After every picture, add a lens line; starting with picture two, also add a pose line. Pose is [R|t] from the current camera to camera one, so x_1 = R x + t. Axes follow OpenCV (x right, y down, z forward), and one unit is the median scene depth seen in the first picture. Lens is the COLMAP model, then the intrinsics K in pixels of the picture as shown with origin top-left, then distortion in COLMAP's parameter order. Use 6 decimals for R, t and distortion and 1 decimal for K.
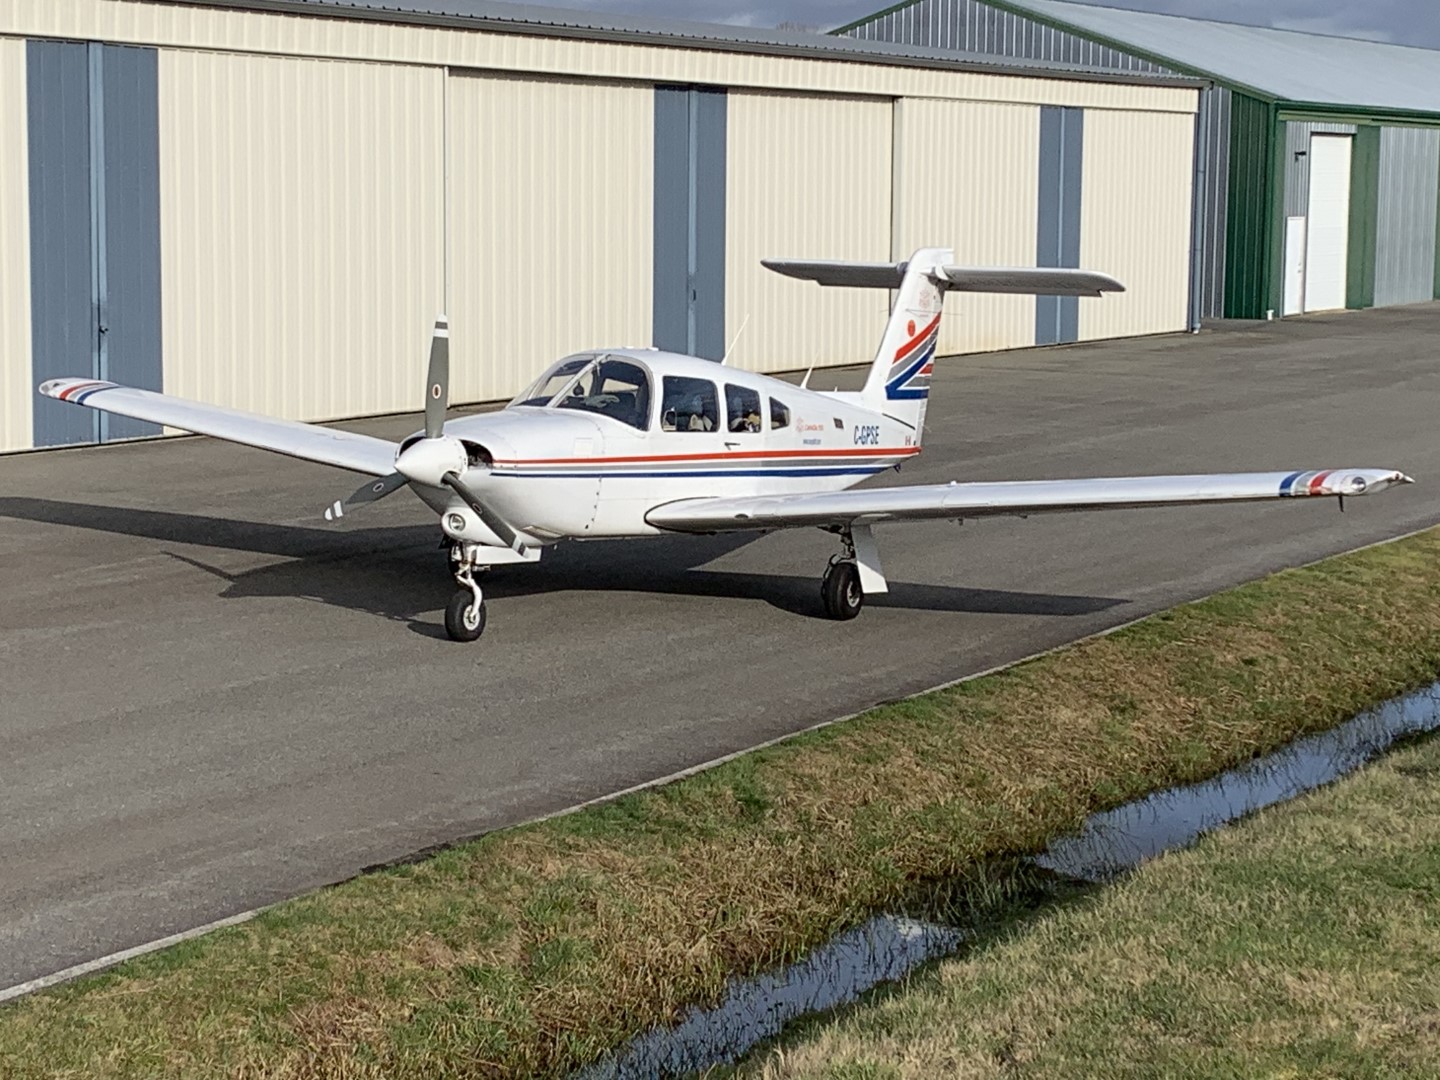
lens RADIAL K [[2949.6, 0, 720.0], [0, 2949.6, 540.0], [0, 0, 1]] dist [-0.020003, 0.012092]
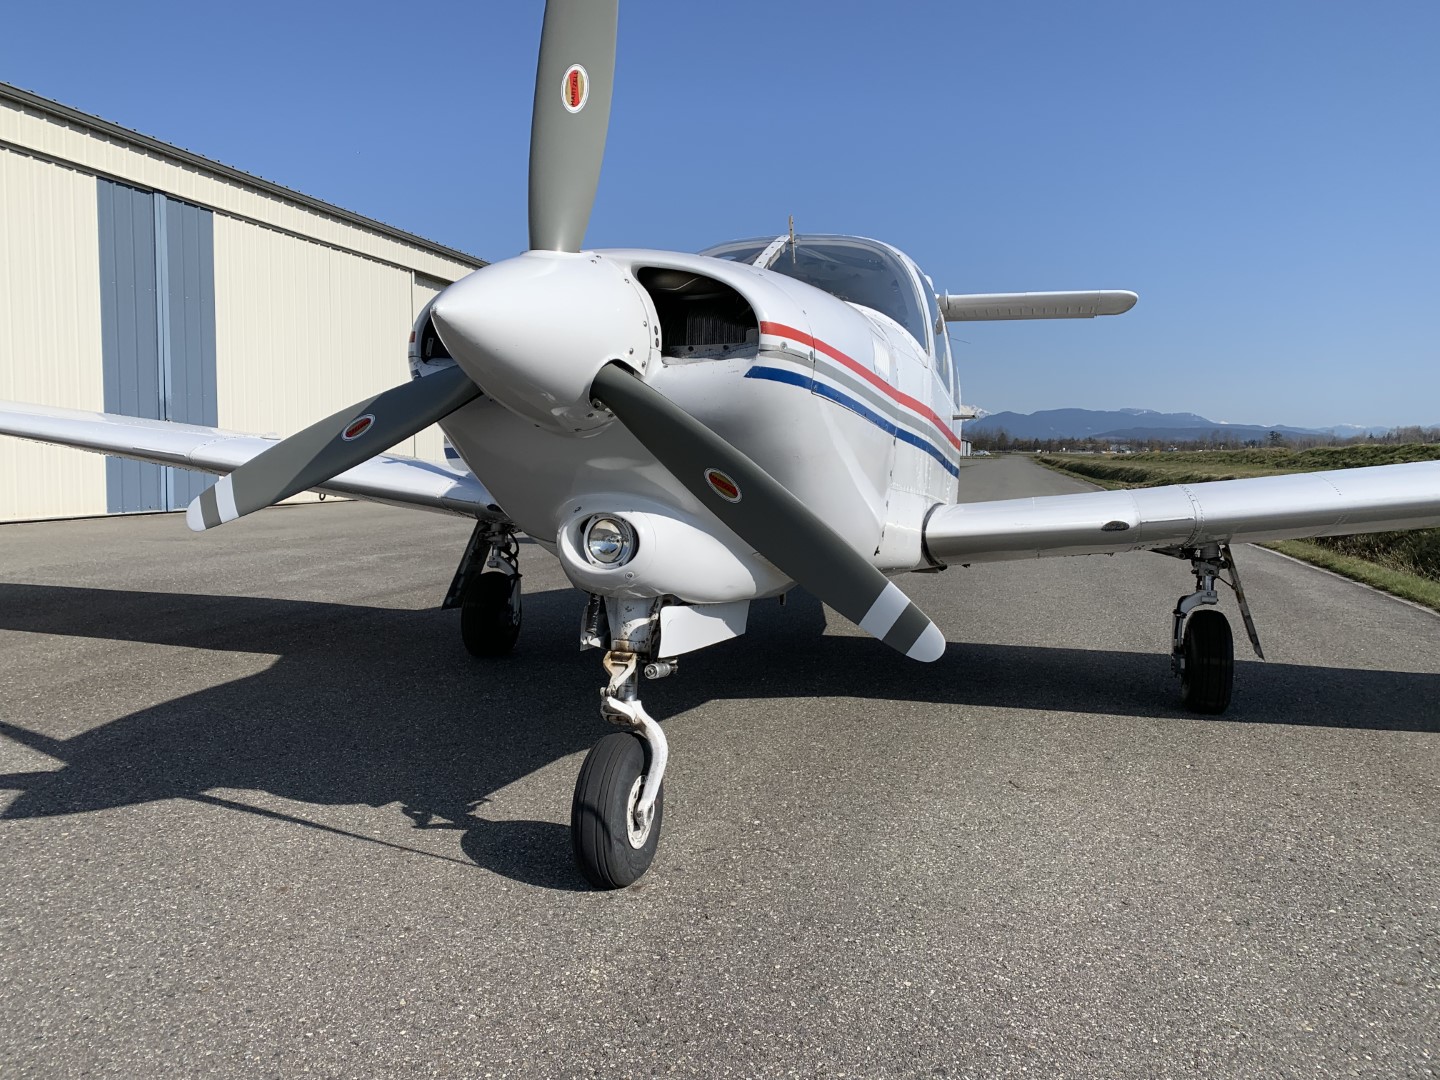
lens RADIAL K [[1138.3, 0, 695.8], [0, 1138.3, 517.5], [0, 0, 1]] dist [0.001147, 0.124224]
pose [[0.978912, -0.020701, 0.203232, -0.098147], [0.033799, 0.997554, -0.061192, -0.000133], [-0.201468, 0.066771, 0.977217, 0.808226]]
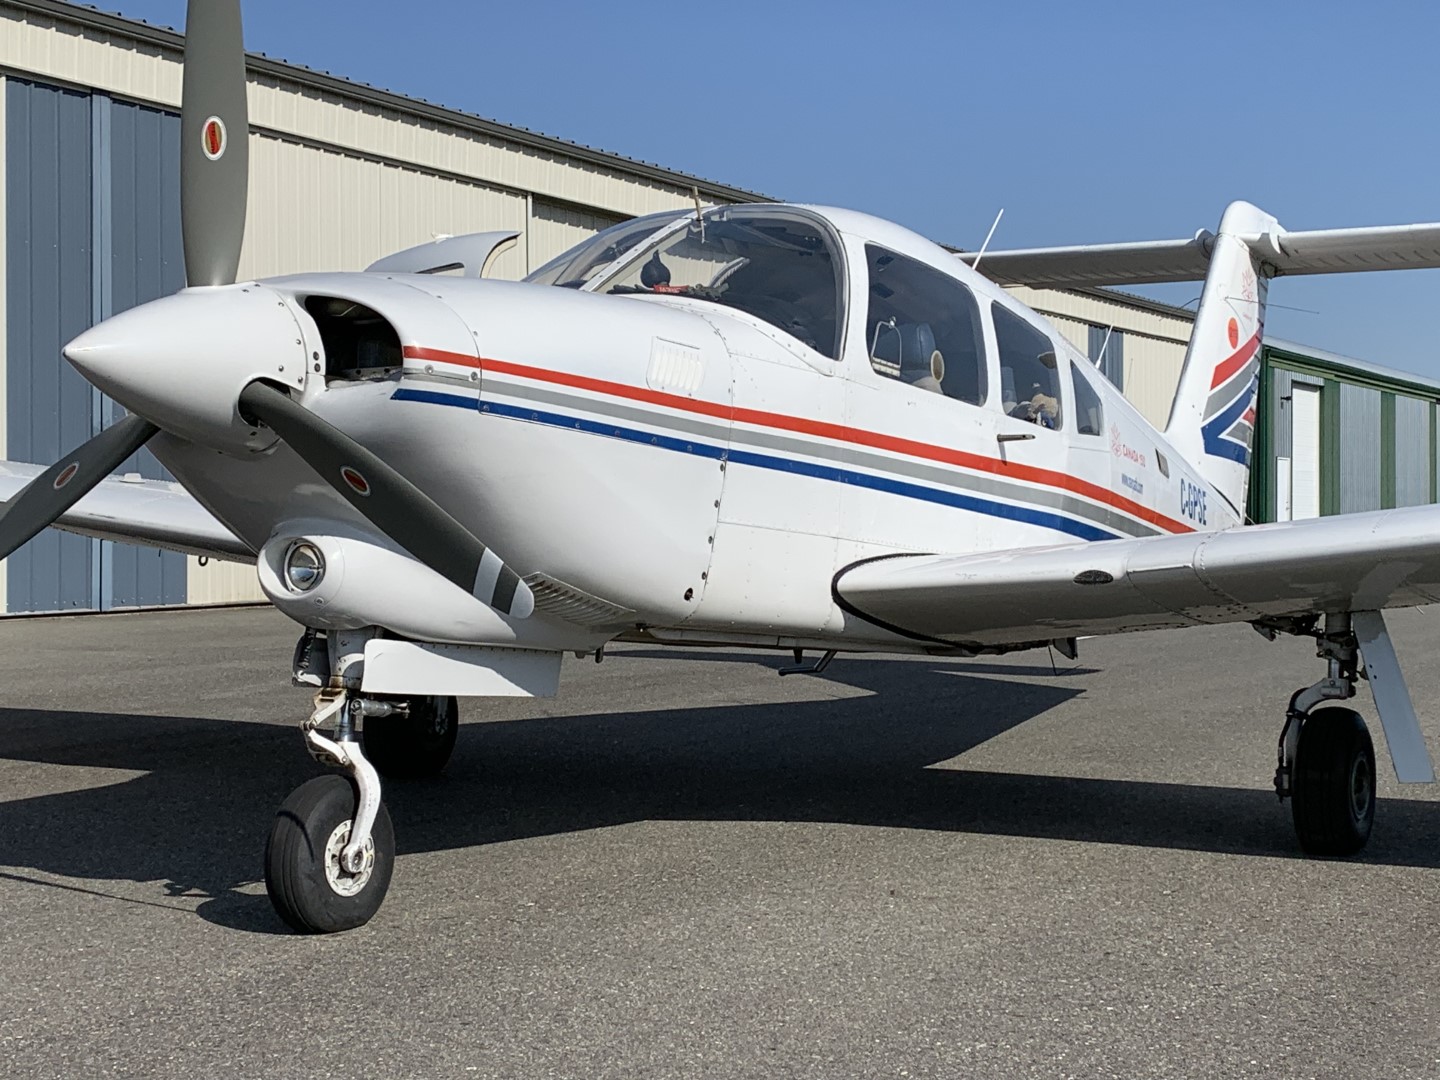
lens RADIAL K [[2324.4, 0, 720.0], [0, 2324.4, 540.0], [0, 0, 1]] dist [0.076544, 0.156605]
pose [[0.999888, -0.014903, -0.001461, -0.039203], [0.014635, 0.993240, -0.115149, 0.020244], [0.003167, 0.115114, 0.993347, 0.688493]]
